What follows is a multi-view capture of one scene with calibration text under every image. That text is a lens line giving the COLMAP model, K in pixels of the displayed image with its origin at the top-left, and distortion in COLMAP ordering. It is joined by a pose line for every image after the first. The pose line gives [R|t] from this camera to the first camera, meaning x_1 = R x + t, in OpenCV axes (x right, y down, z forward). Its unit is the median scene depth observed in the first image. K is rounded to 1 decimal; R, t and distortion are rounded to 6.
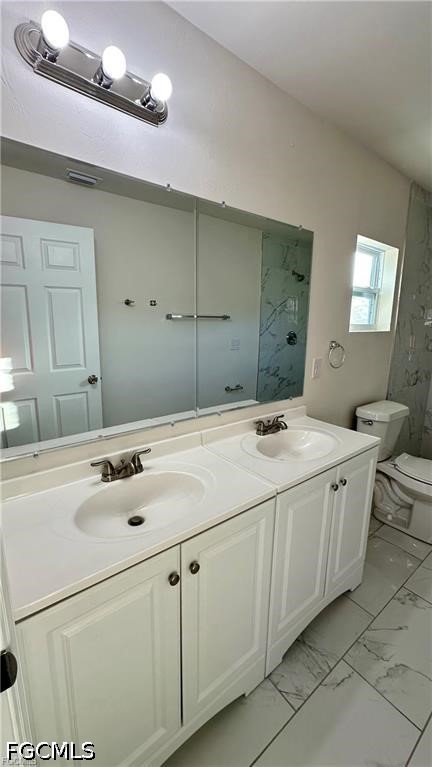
lens RADIAL K [[307.2, 0, 216.8], [0, 307.2, 383.9], [0, 0, 1]] dist [-0.004867, 0.000705]
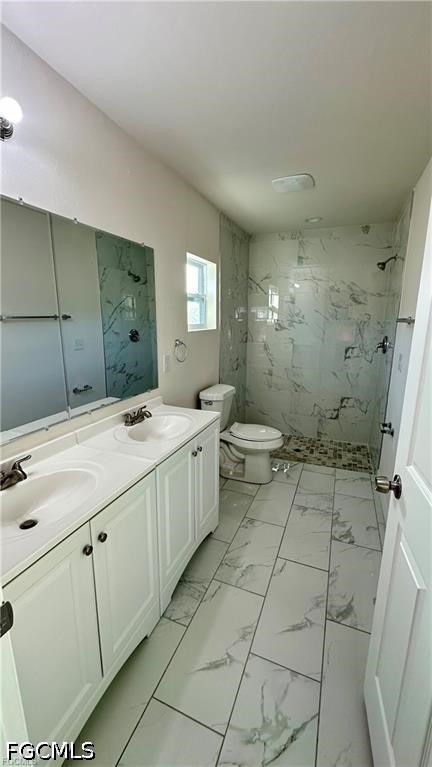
lens RADIAL K [[307.2, 0, 216.8], [0, 307.2, 383.9], [0, 0, 1]] dist [-0.004867, 0.000705]
pose [[0.867141, -0.109565, 0.485862, -0.103344], [0.100466, 0.993930, 0.044831, -0.006295], [-0.487825, 0.009938, 0.872885, -0.144203]]
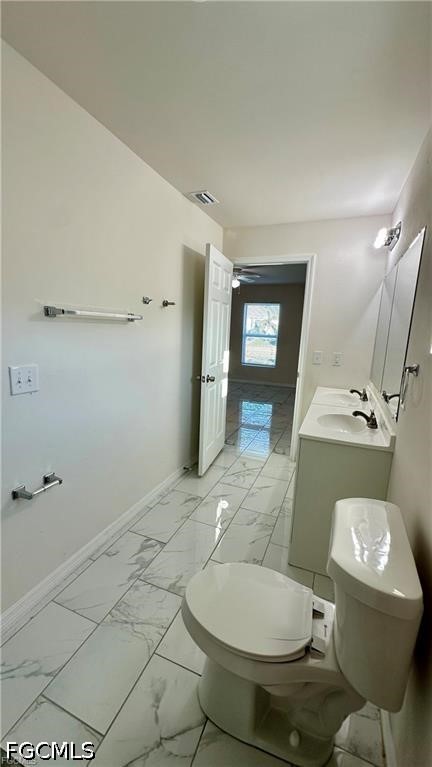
lens RADIAL K [[307.2, 0, 216.8], [0, 307.2, 383.9], [0, 0, 1]] dist [-0.004867, 0.000705]
pose [[-0.862127, 0.045338, -0.504660, 1.215881], [-0.147771, 0.930194, 0.336010, -0.289113], [0.484665, 0.364258, -0.795246, 1.512156]]
